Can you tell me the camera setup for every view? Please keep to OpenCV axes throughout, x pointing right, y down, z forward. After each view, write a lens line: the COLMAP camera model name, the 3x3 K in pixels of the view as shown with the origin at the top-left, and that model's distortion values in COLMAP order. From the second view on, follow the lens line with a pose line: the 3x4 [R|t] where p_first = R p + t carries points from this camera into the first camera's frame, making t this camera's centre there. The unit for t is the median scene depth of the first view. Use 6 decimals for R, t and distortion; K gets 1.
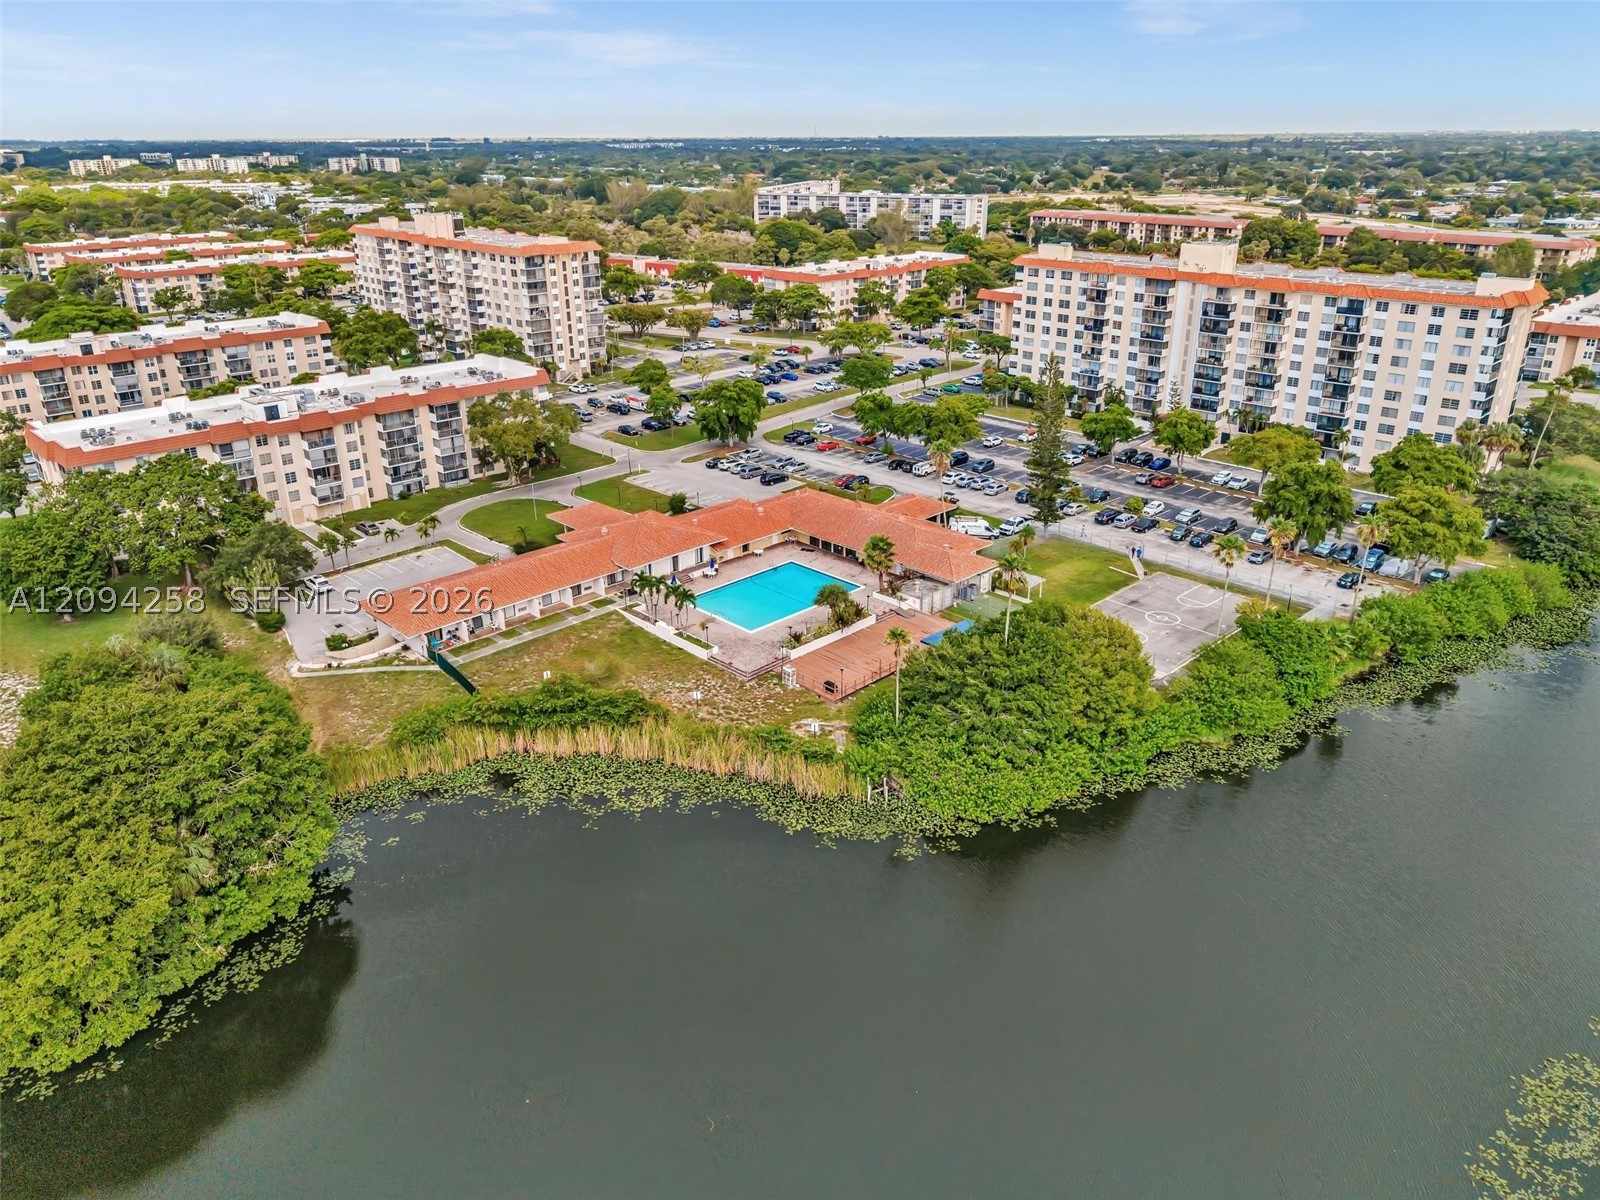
lens RADIAL K [[1122.0, 0, 784.3], [0, 1122.0, 579.0], [0, 0, 1]] dist [-0.009379, 0.003397]
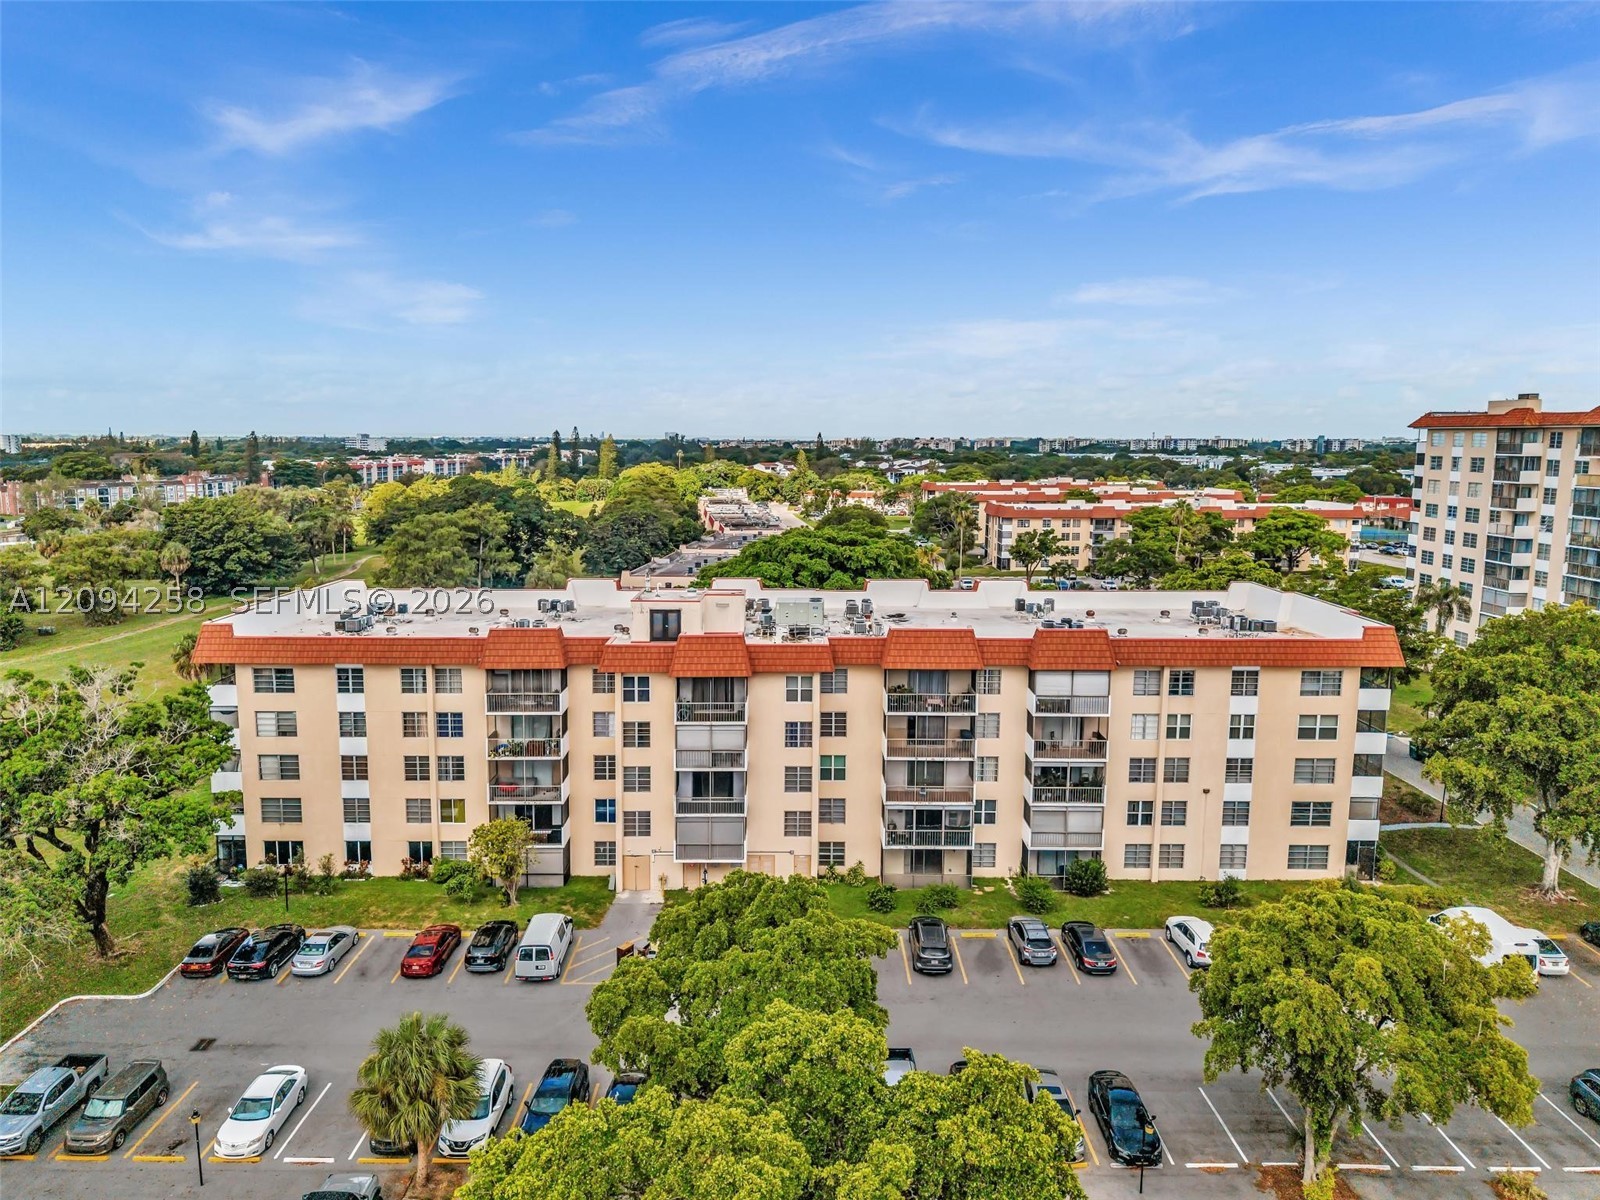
lens RADIAL K [[1074.9, 0, 800.0], [0, 1074.9, 600.0], [0, 0, 1]] dist [-0.004280, 0.005337]
pose [[0.716890, 0.107347, -0.688873, -0.328628], [-0.263207, 0.956628, -0.124841, -0.162337], [0.645594, 0.270814, 0.714051, 0.704122]]
